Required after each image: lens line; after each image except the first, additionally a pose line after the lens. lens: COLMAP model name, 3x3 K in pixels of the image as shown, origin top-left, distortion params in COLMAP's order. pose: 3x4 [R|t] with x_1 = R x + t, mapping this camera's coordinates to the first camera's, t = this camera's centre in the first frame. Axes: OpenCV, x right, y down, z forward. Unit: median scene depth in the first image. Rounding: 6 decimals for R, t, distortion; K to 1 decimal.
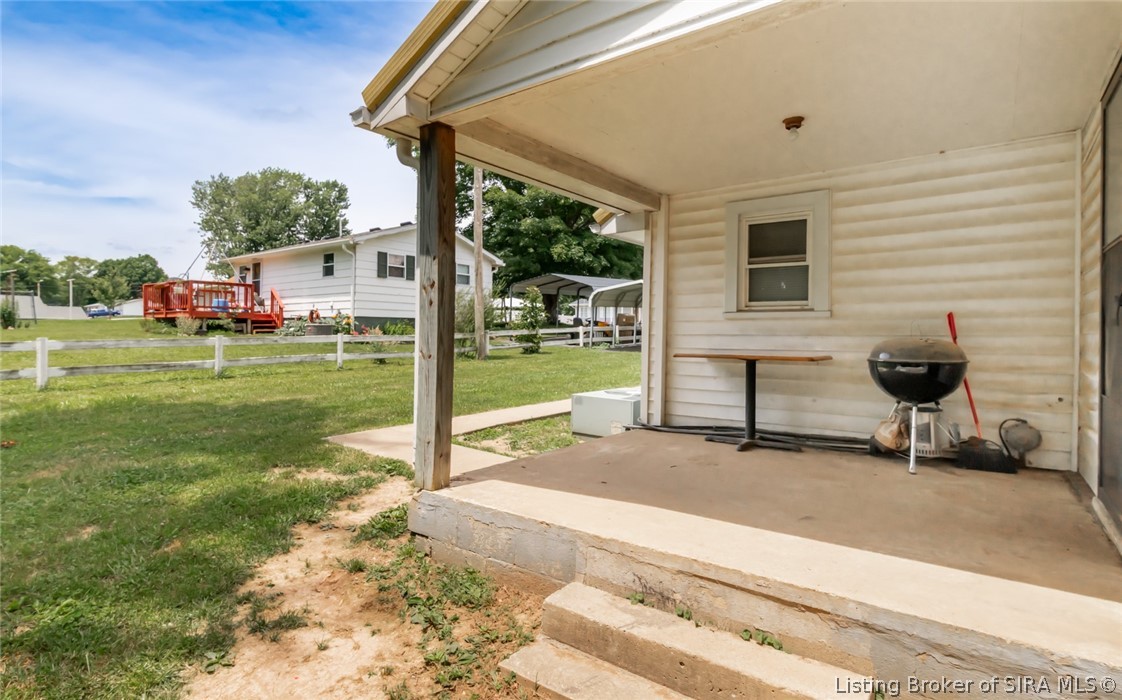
lens RADIAL K [[568.1, 0, 568.5], [0, 568.1, 332.3], [0, 0, 1]] dist [0.012545, 0.000046]
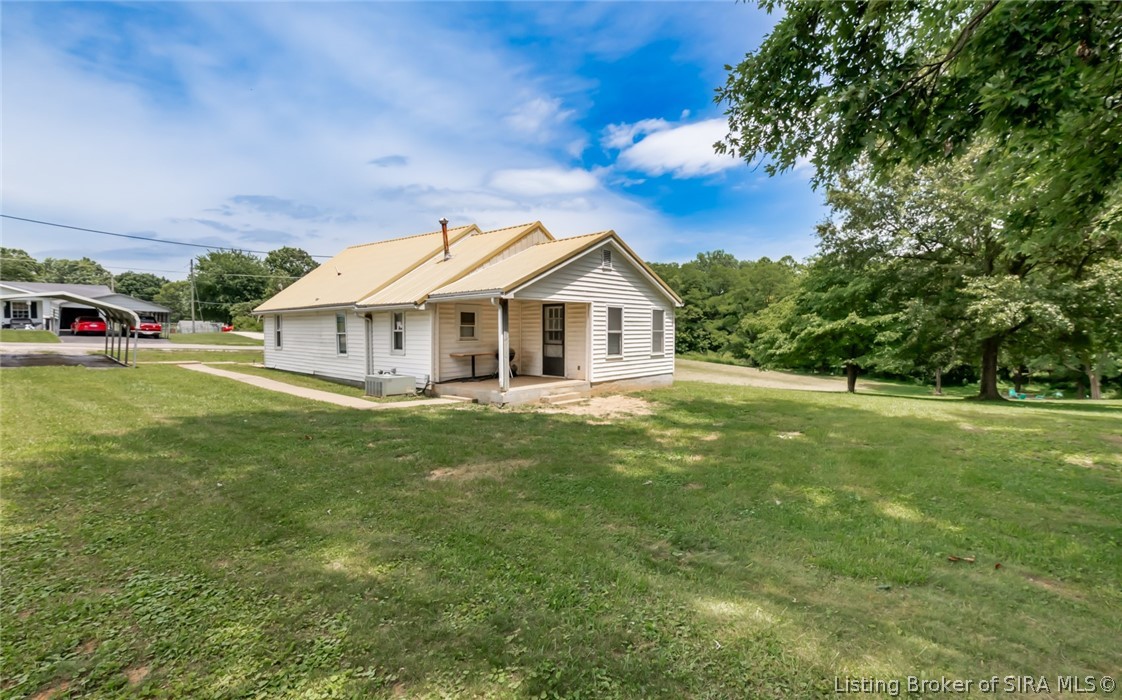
lens RADIAL K [[528.2, 0, 559.9], [0, 528.2, 350.6], [0, 0, 1]] dist [-0.046247, -0.000382]
pose [[0.127040, -0.048912, 0.990691, -0.689324], [0.001912, 0.998794, 0.049066, -0.033347], [-0.991896, -0.004339, 0.126980, 0.029390]]
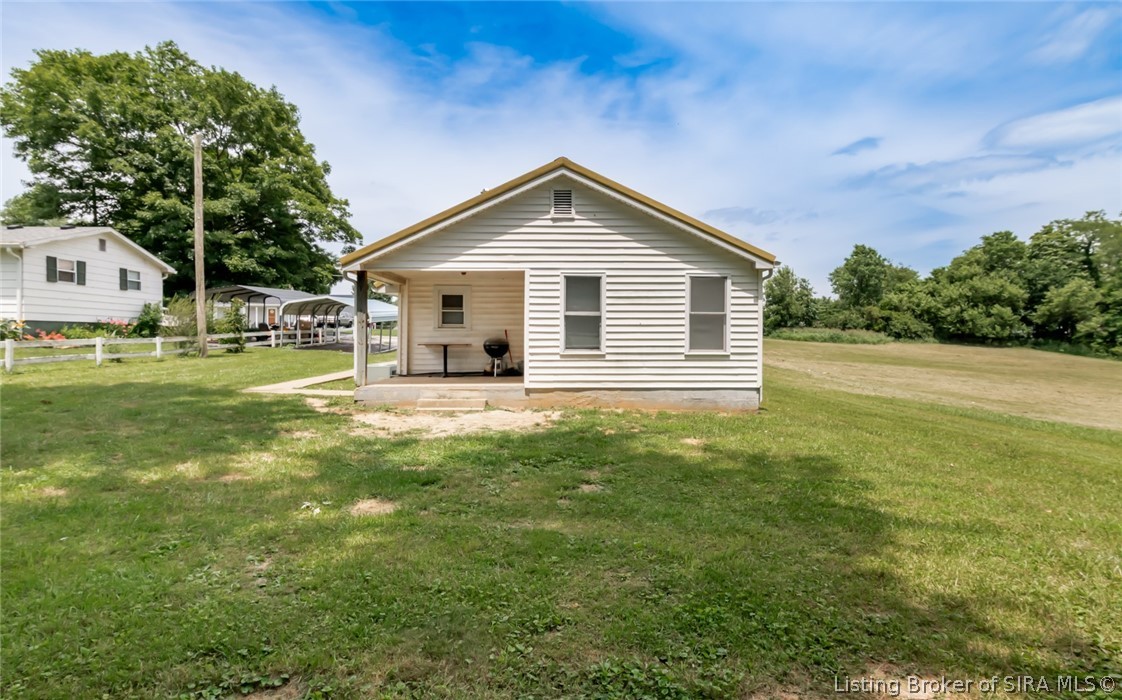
lens RADIAL K [[561.2, 0, 565.0], [0, 561.2, 344.6], [0, 0, 1]] dist [0.002481, 0.000557]
pose [[0.806512, -0.013514, 0.591063, -0.210598], [0.002540, 0.999809, 0.019394, -0.002217], [-0.591212, -0.014140, 0.806392, -0.394981]]
